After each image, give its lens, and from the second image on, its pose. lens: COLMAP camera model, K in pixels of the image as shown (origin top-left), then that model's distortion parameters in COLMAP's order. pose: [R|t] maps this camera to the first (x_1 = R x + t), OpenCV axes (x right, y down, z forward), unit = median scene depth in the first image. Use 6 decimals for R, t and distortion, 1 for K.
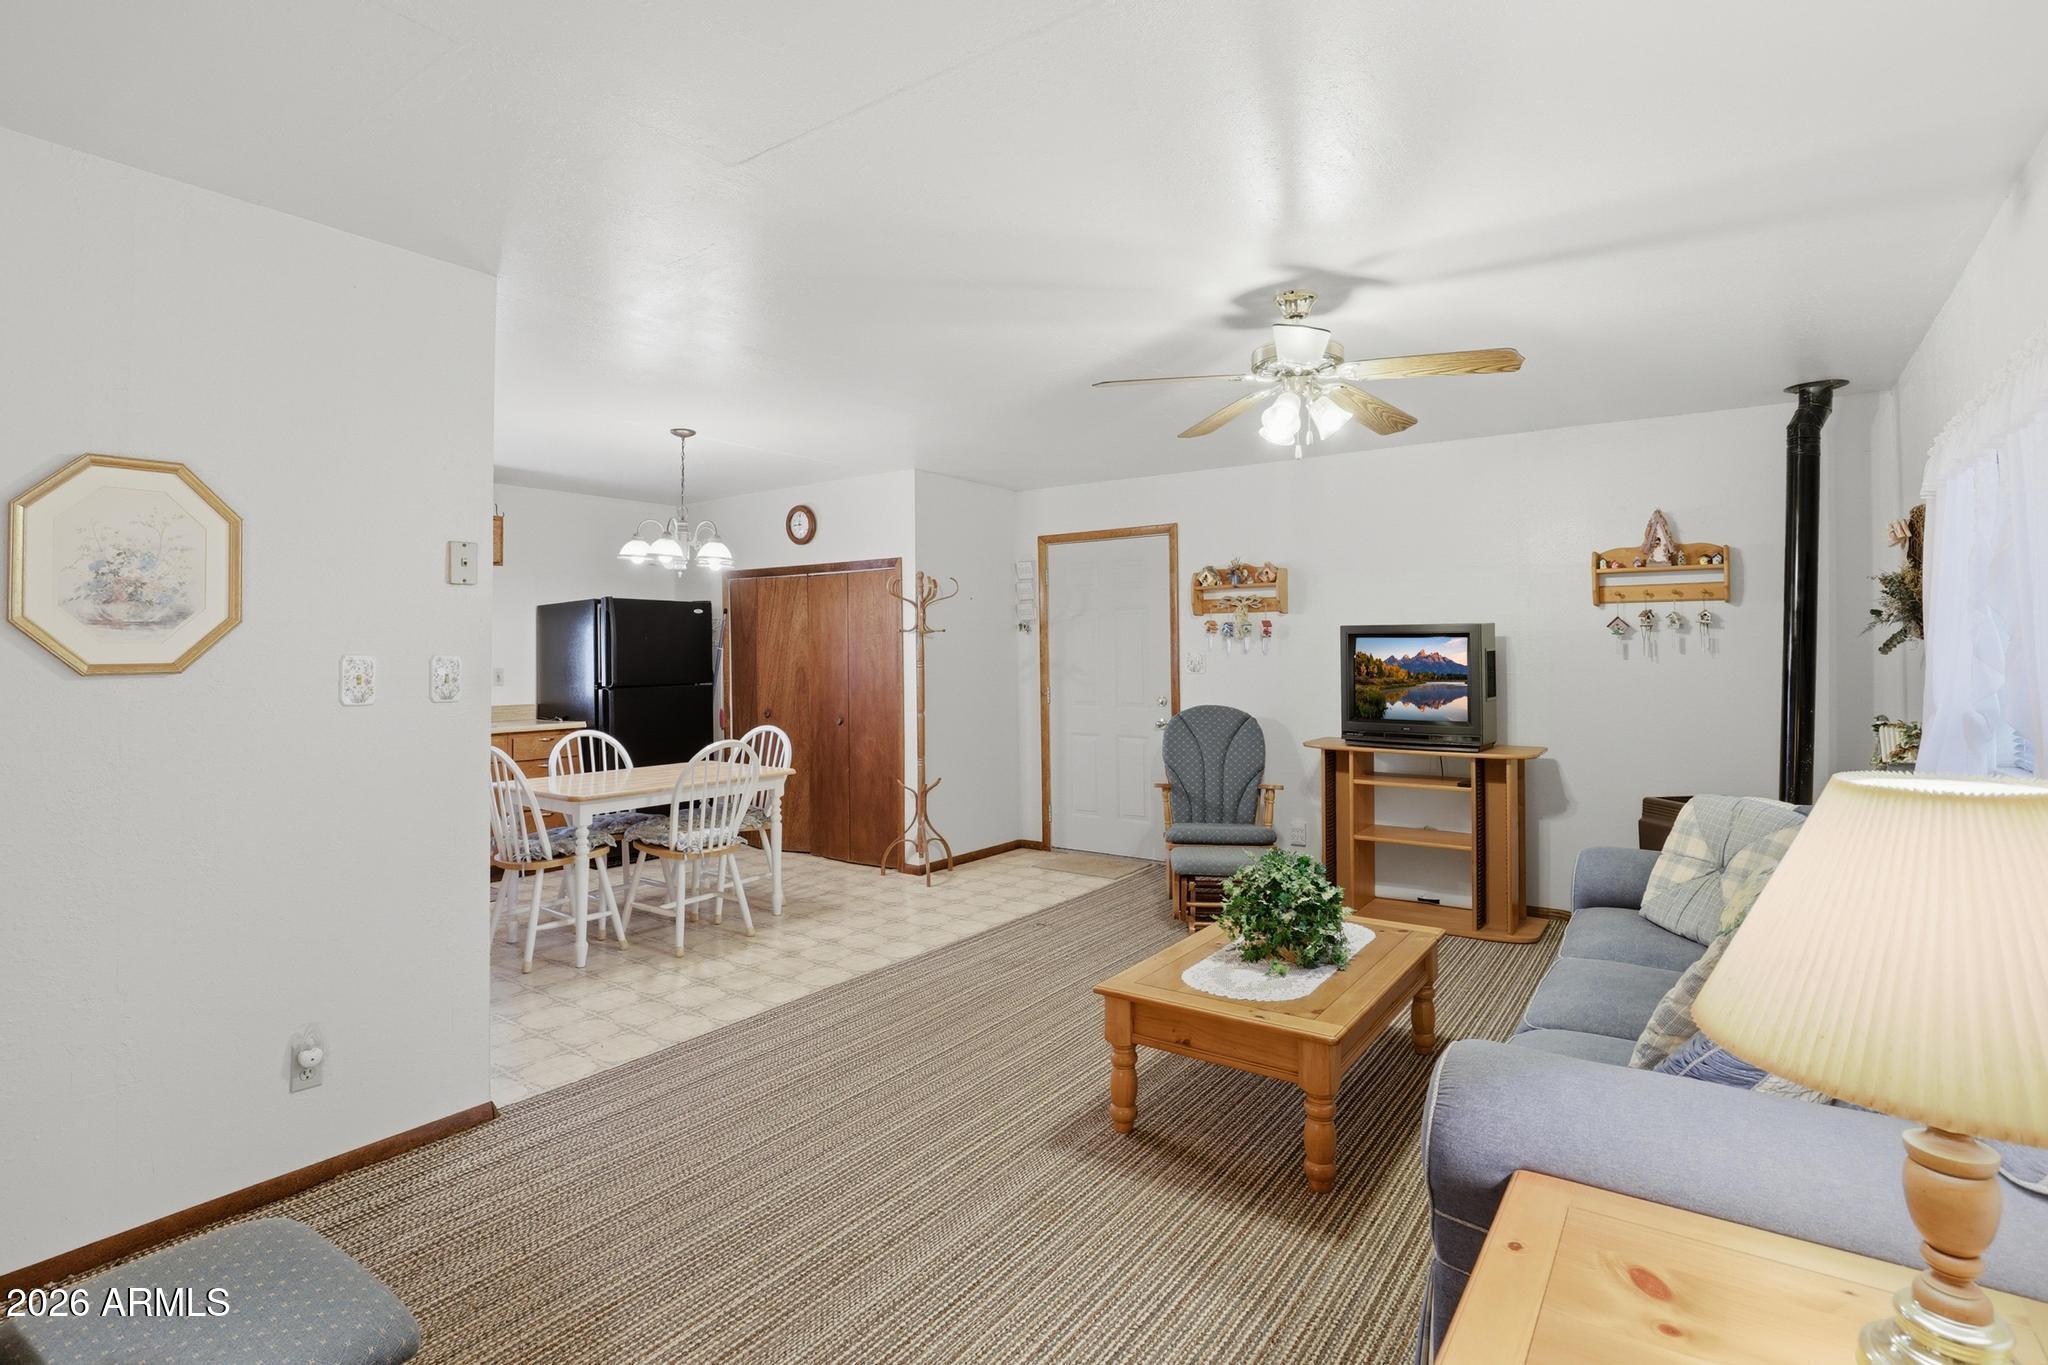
lens RADIAL K [[971.8, 0, 1020.0], [0, 971.8, 675.6], [0, 0, 1]] dist [-0.025688, 0.001200]
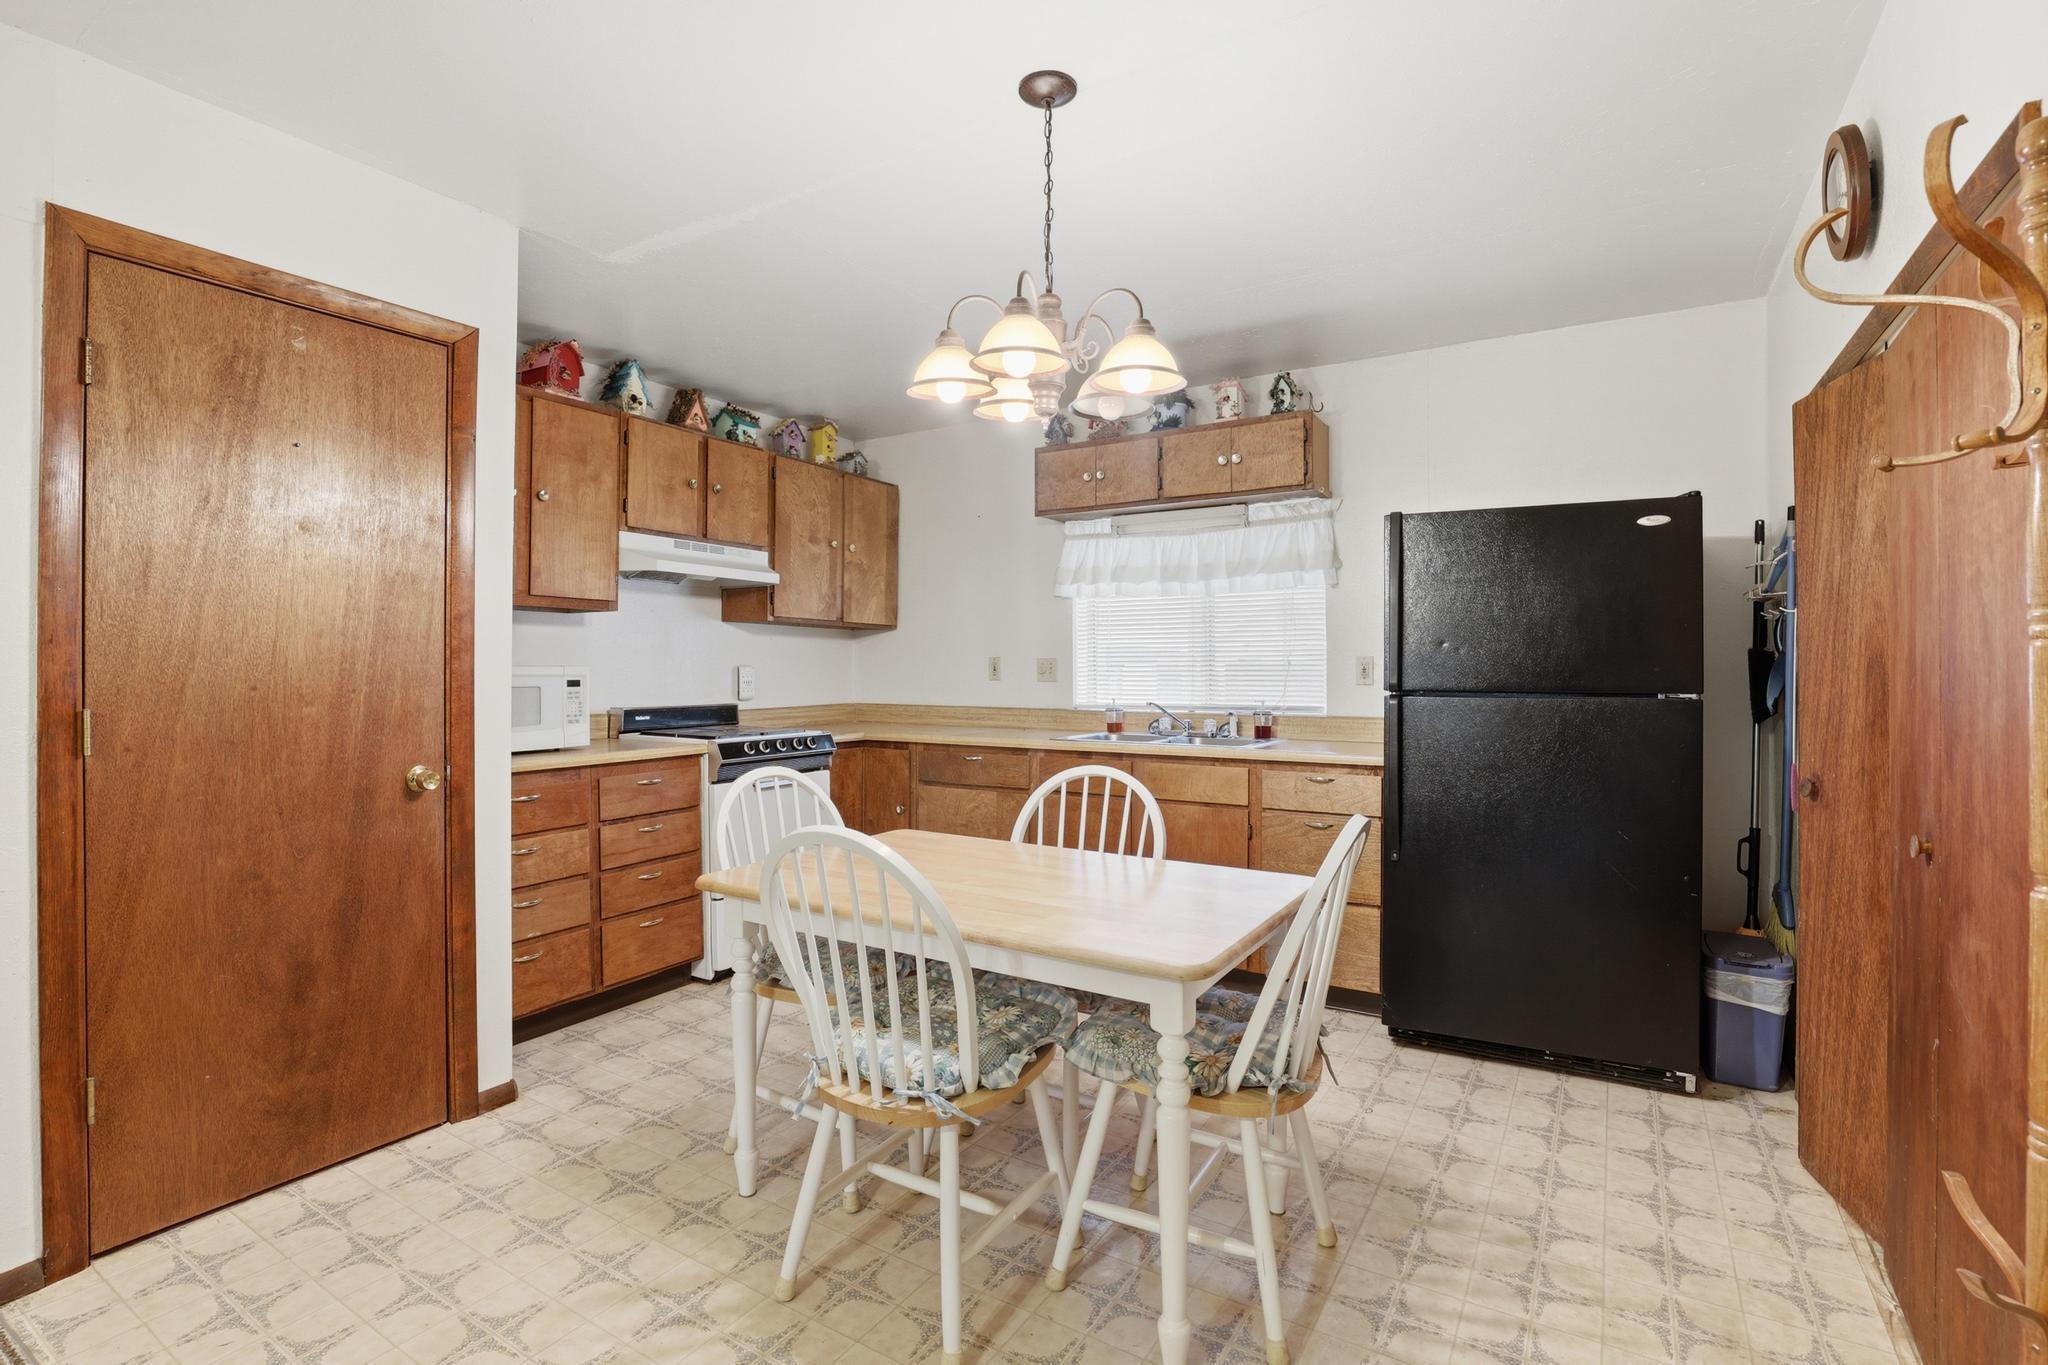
lens RADIAL K [[971.8, 0, 1020.0], [0, 971.8, 675.6], [0, 0, 1]] dist [-0.025688, 0.001200]
pose [[0.073428, 0.005244, -0.997287, 0.075969], [-0.016807, 0.999851, 0.004020, 0.006273], [0.997159, 0.016466, 0.073506, 0.956090]]
